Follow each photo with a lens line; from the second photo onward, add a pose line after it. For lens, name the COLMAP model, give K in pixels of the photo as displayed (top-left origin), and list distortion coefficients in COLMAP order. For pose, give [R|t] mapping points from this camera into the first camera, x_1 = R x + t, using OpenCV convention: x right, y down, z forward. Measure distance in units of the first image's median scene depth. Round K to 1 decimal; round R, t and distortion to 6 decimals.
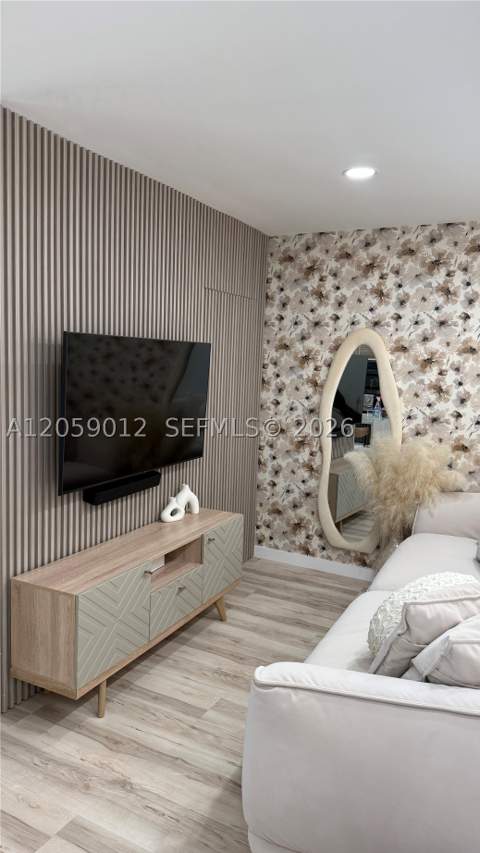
lens RADIAL K [[605.5, 0, 233.6], [0, 605.5, 429.6], [0, 0, 1]] dist [0.107387, -0.145406]
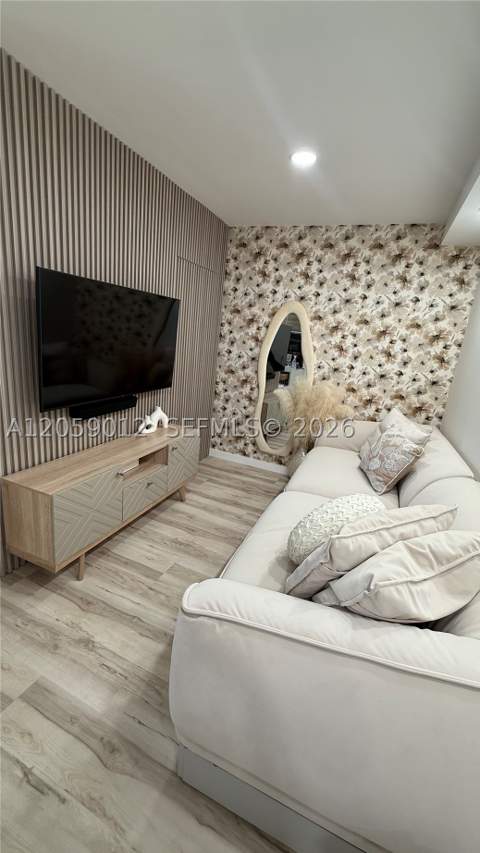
lens RADIAL K [[340.2, 0, 244.8], [0, 340.2, 427.3], [0, 0, 1]] dist [-0.000612, -0.000094]
pose [[0.992770, 0.040147, 0.113117, 0.028583], [-0.057155, 0.986822, 0.151379, 0.009532], [-0.105549, -0.156750, 0.981982, 0.220247]]
